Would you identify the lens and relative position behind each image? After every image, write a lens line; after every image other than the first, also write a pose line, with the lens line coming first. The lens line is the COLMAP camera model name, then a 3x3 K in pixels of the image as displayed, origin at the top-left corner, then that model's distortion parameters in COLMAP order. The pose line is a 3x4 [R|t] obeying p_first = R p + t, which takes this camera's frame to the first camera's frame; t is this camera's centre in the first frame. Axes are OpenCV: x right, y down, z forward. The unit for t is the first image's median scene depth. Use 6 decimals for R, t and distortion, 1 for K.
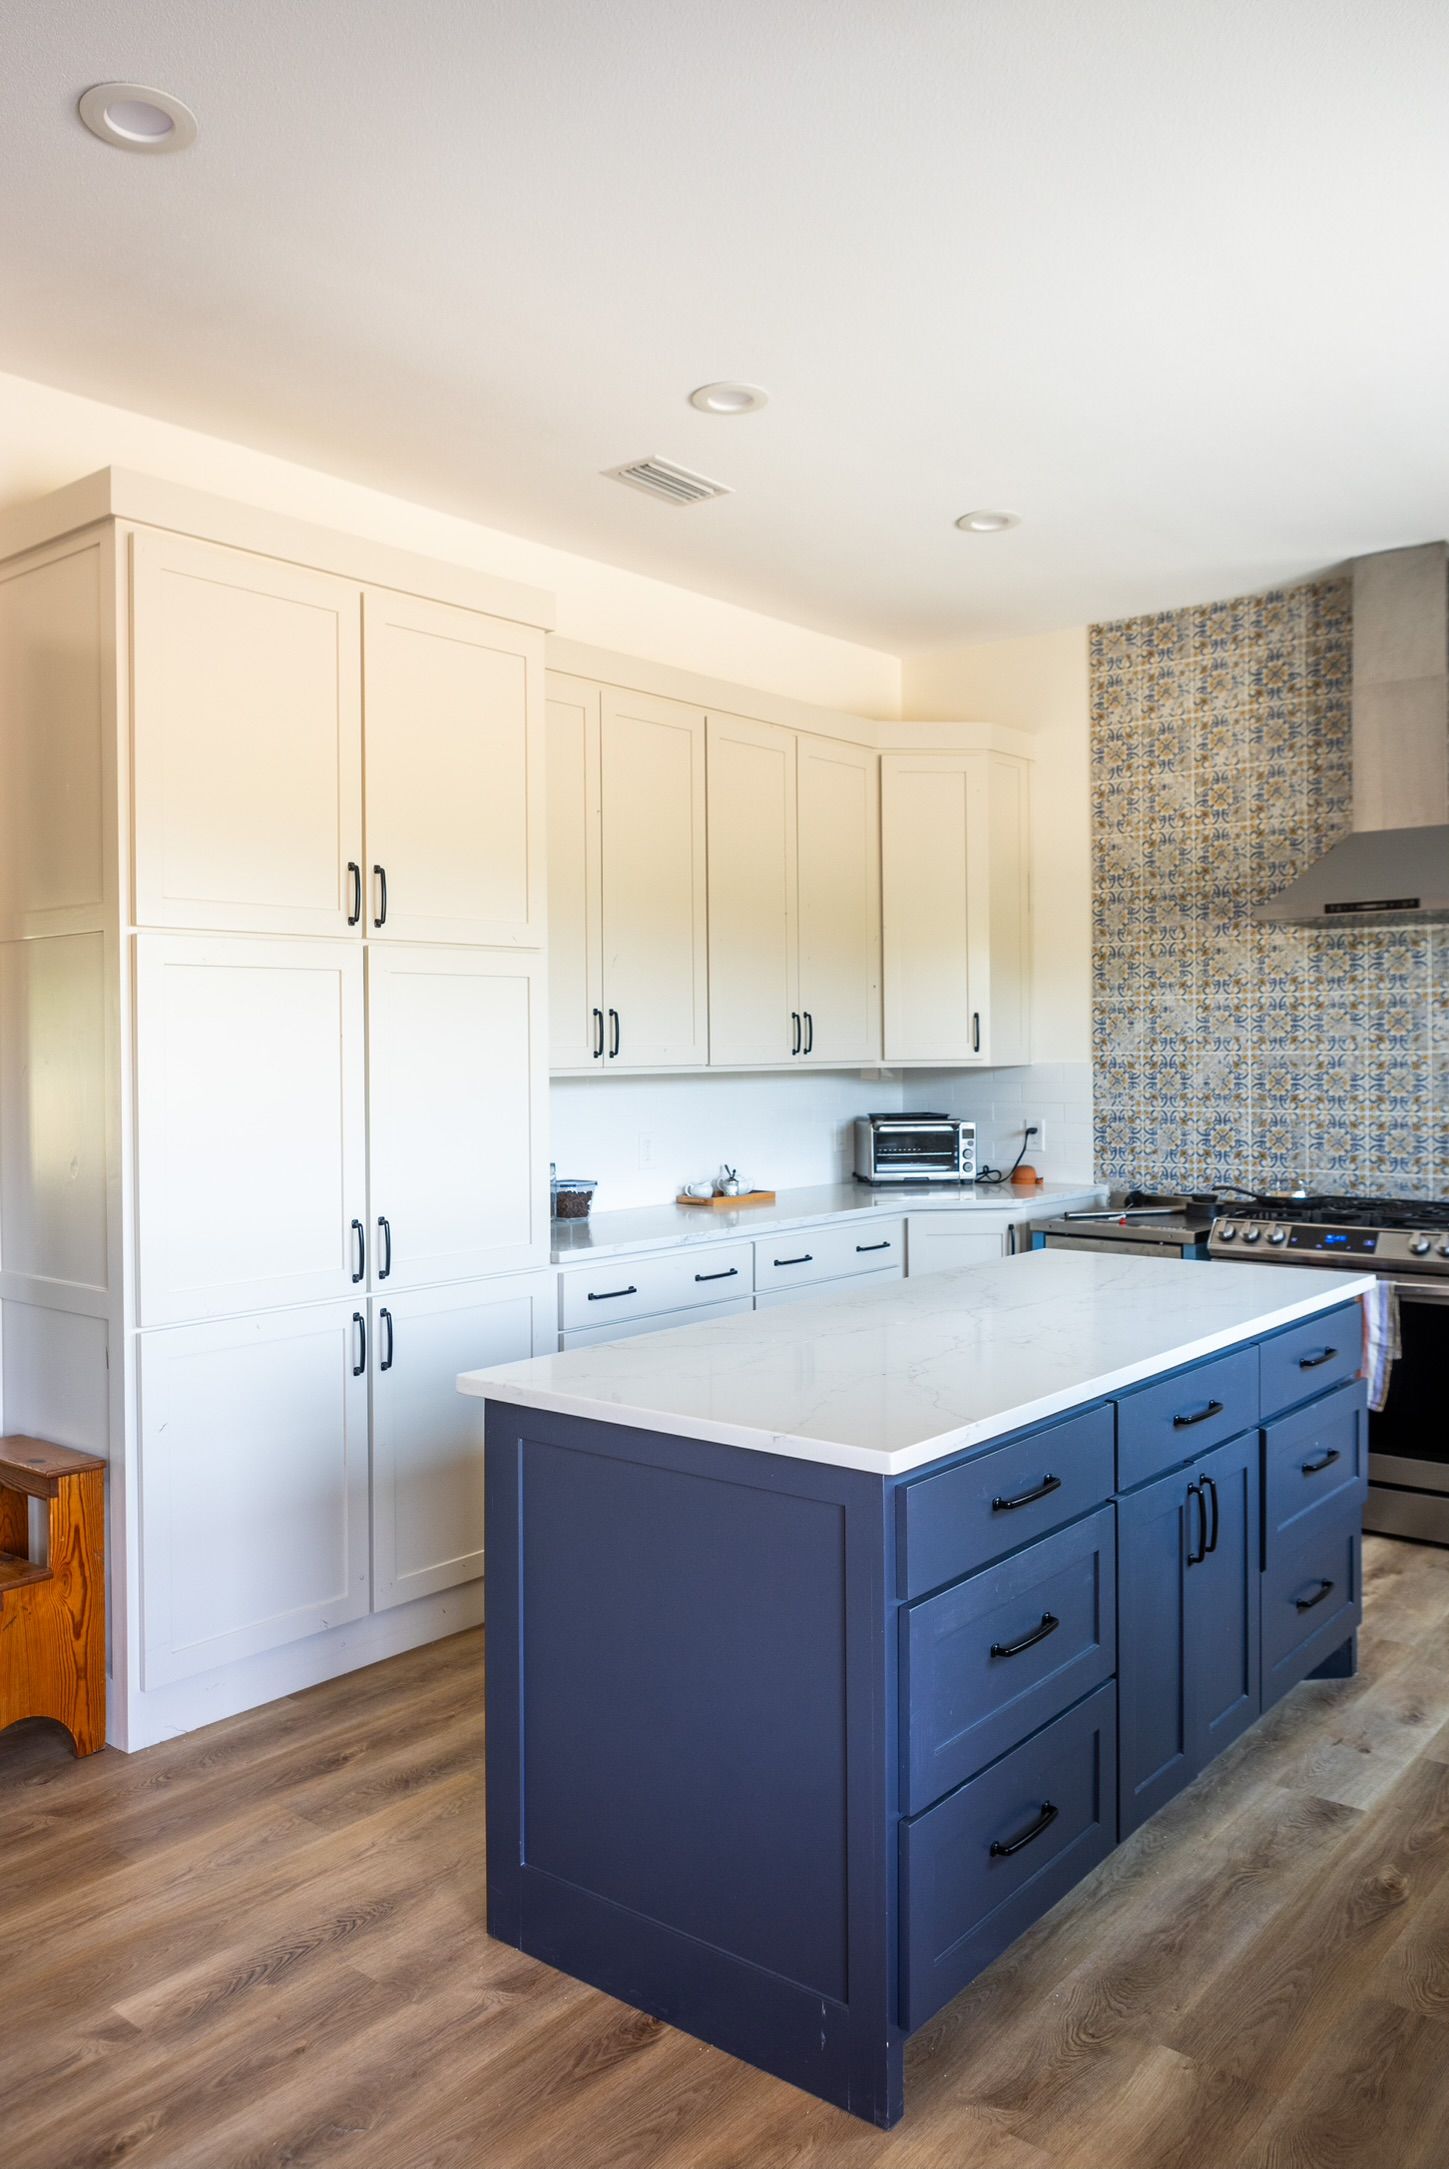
lens RADIAL K [[1601.3, 0, 743.7], [0, 1601.3, 1065.1], [0, 0, 1]] dist [-0.015207, 0.005465]
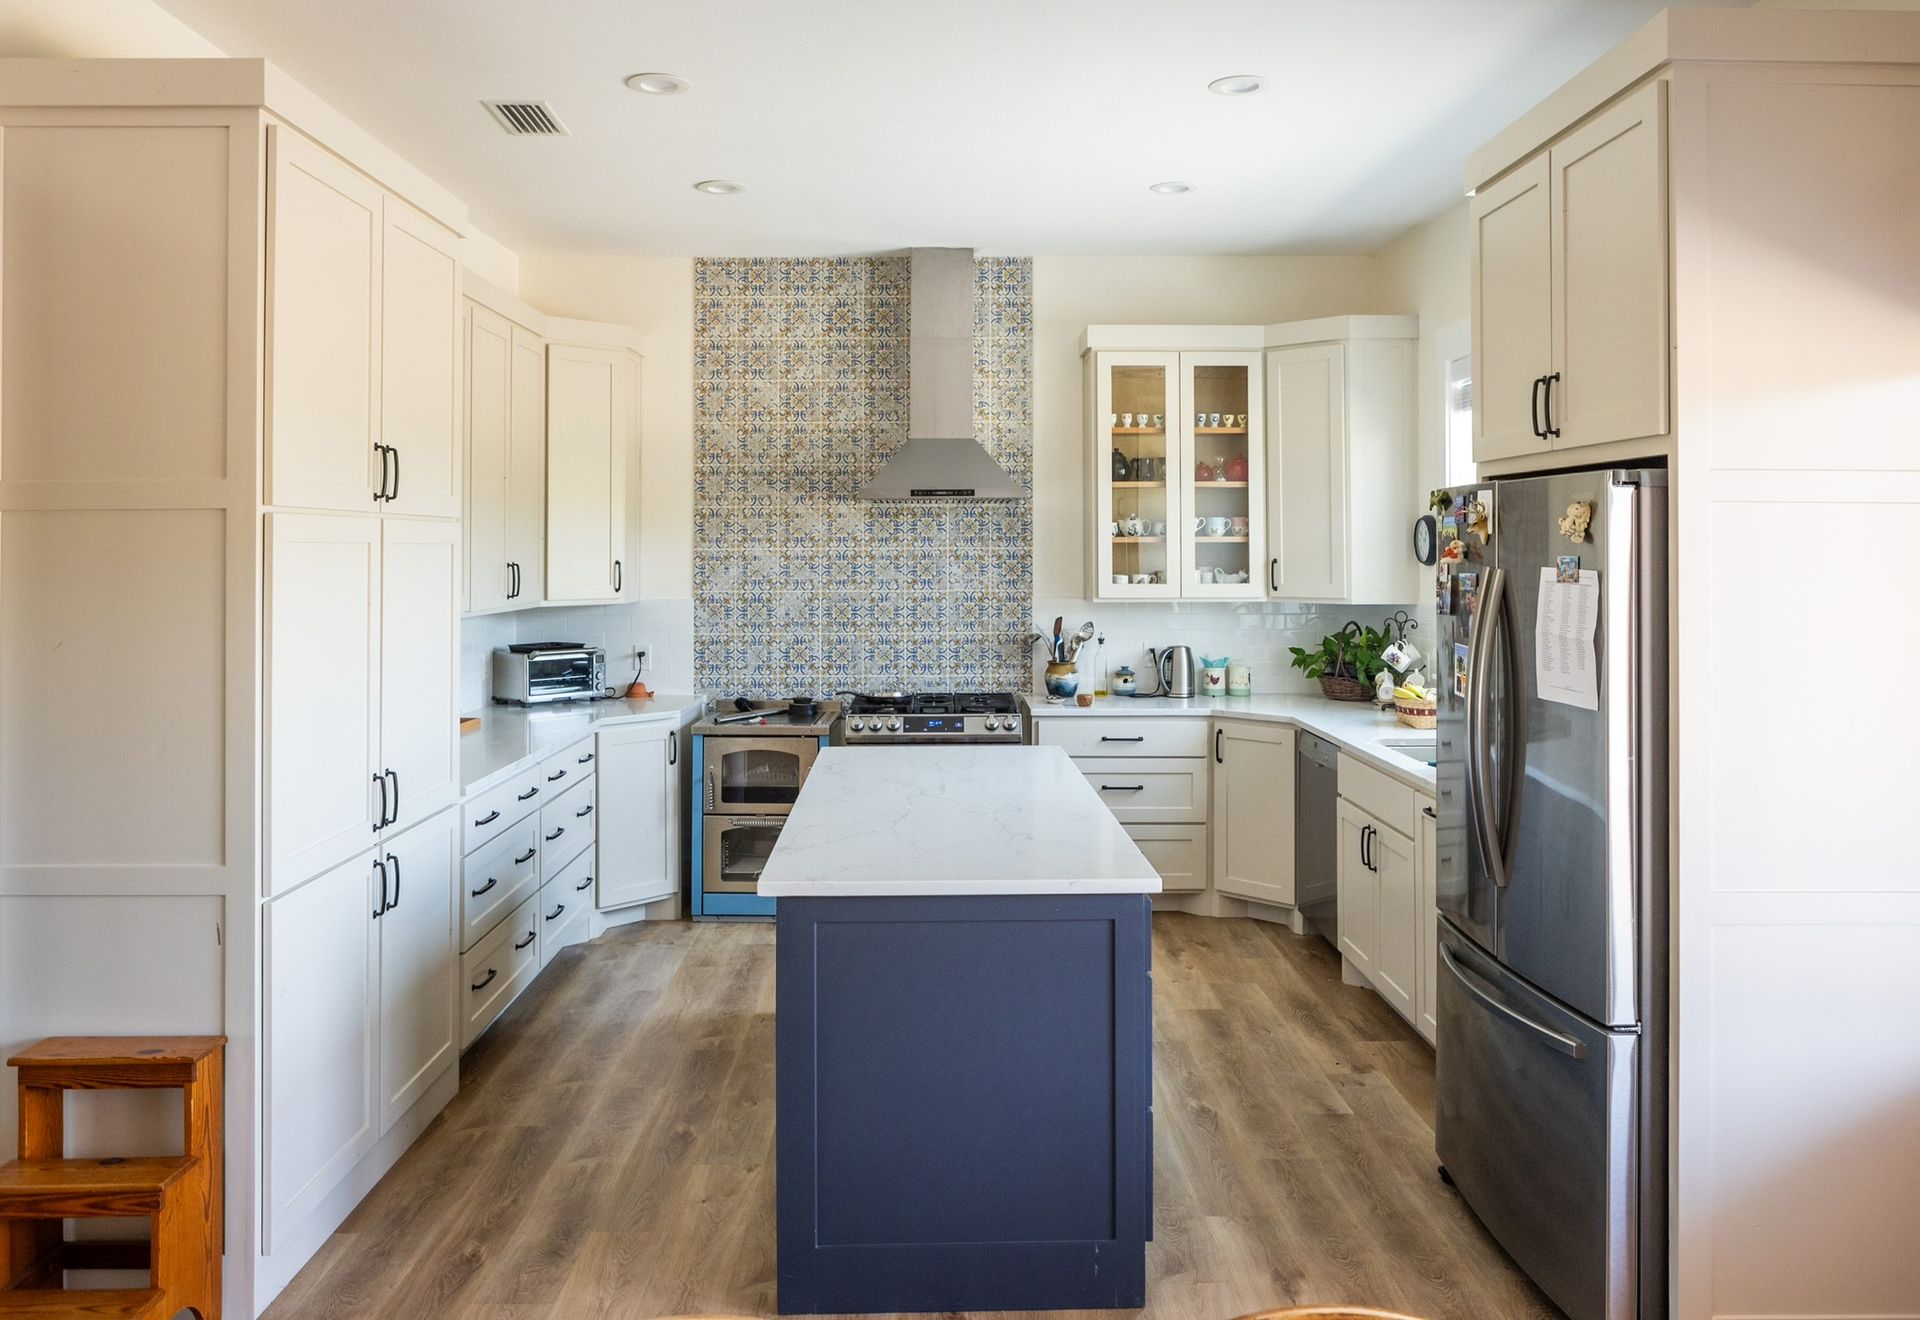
lens RADIAL K [[1390.9, 0, 954.2], [0, 1390.9, 543.5], [0, 0, 1]] dist [-0.024529, 0.008602]
pose [[0.763579, 0.008655, 0.645656, -0.372801], [0.004649, 0.999811, -0.018901, -0.026176], [-0.645697, 0.017434, 0.763394, 0.023041]]
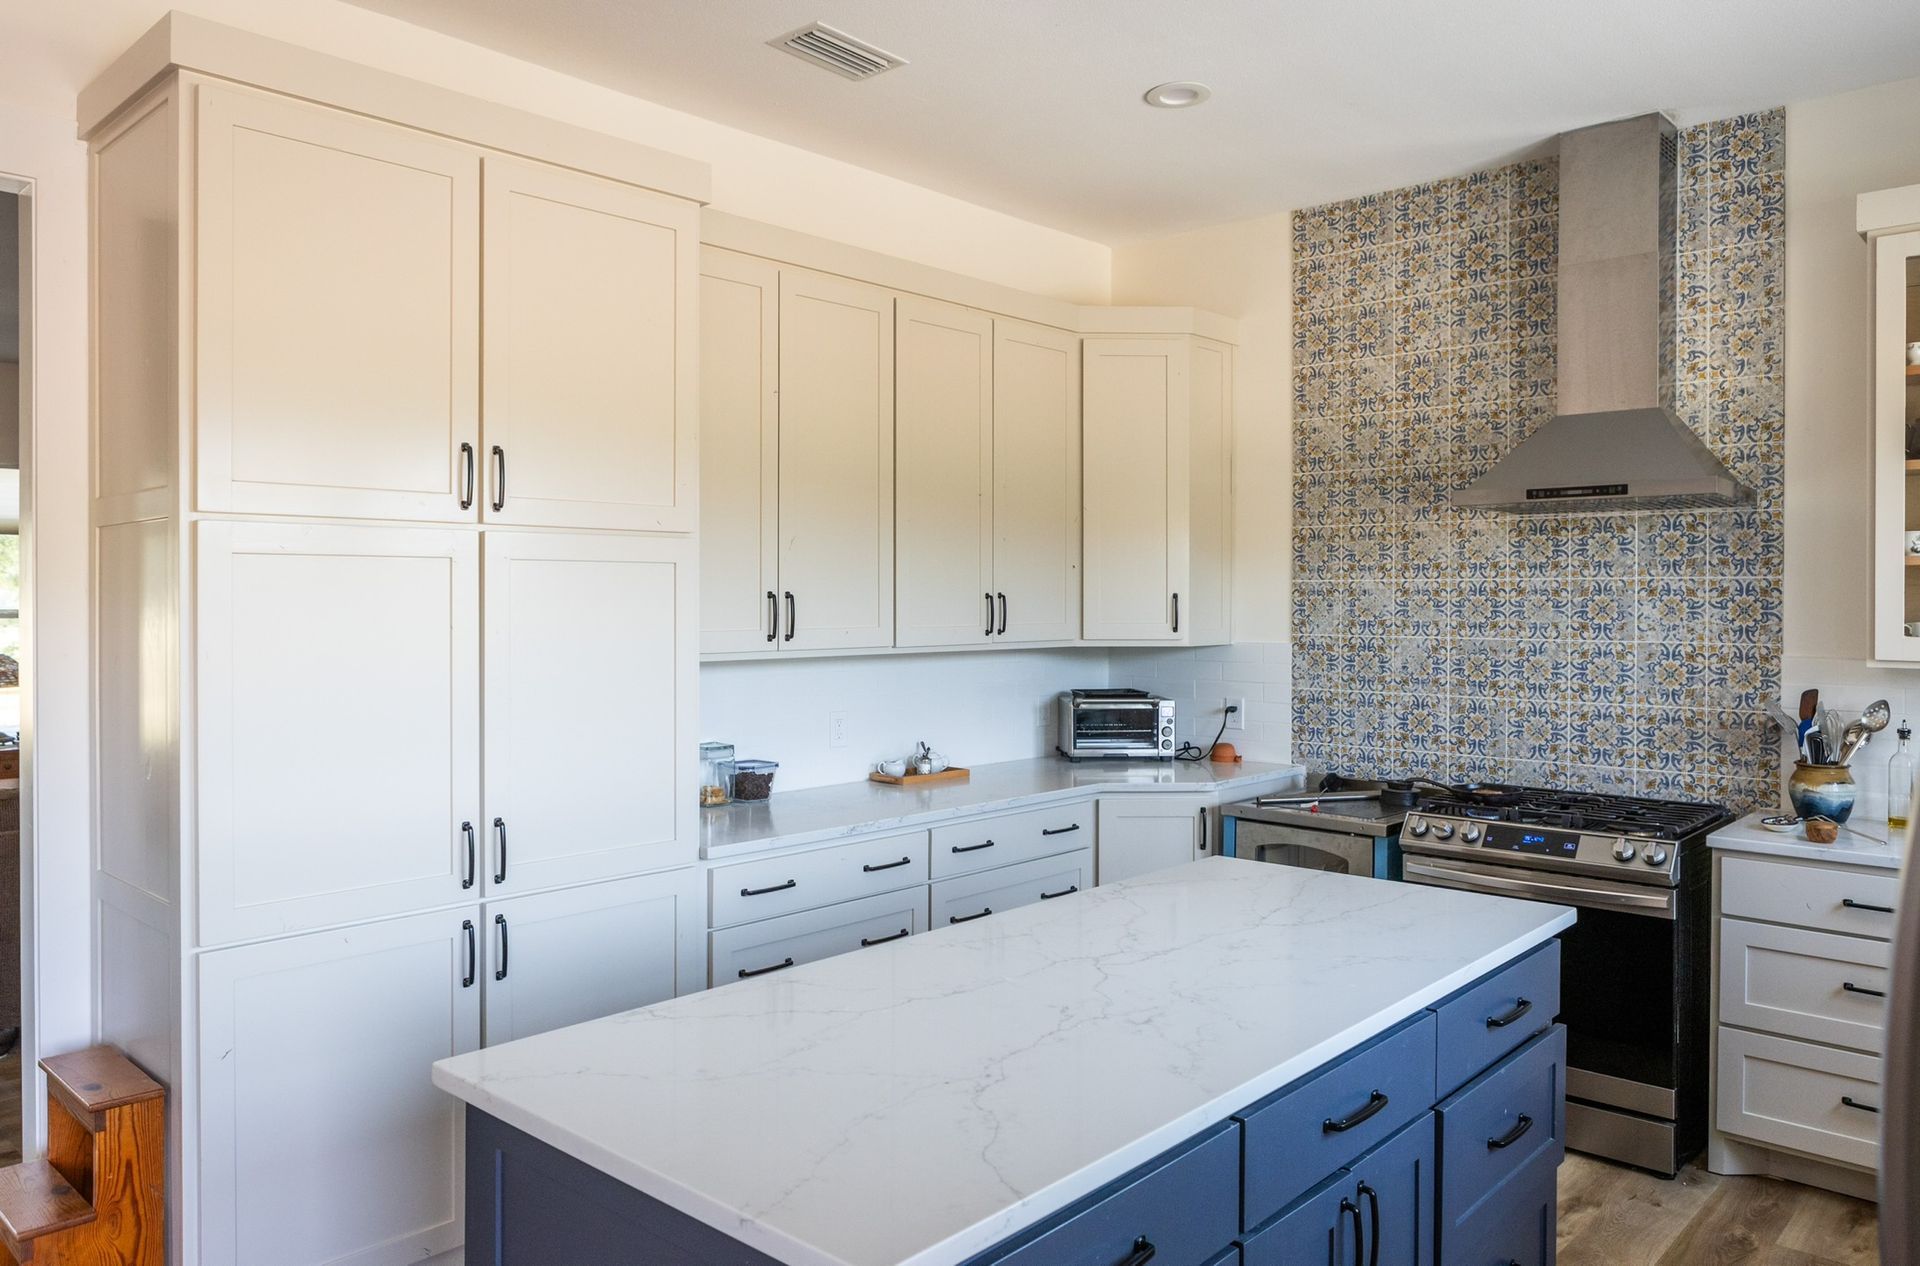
lens RADIAL K [[1339.9, 0, 950.1], [0, 1339.9, 613.4], [0, 0, 1]] dist [-0.027230, 0.016889]
pose [[0.997986, 0.010964, -0.062486, 0.060963], [-0.011000, 0.999939, -0.000233, -0.019862], [0.062480, 0.000920, 0.998046, 0.157999]]
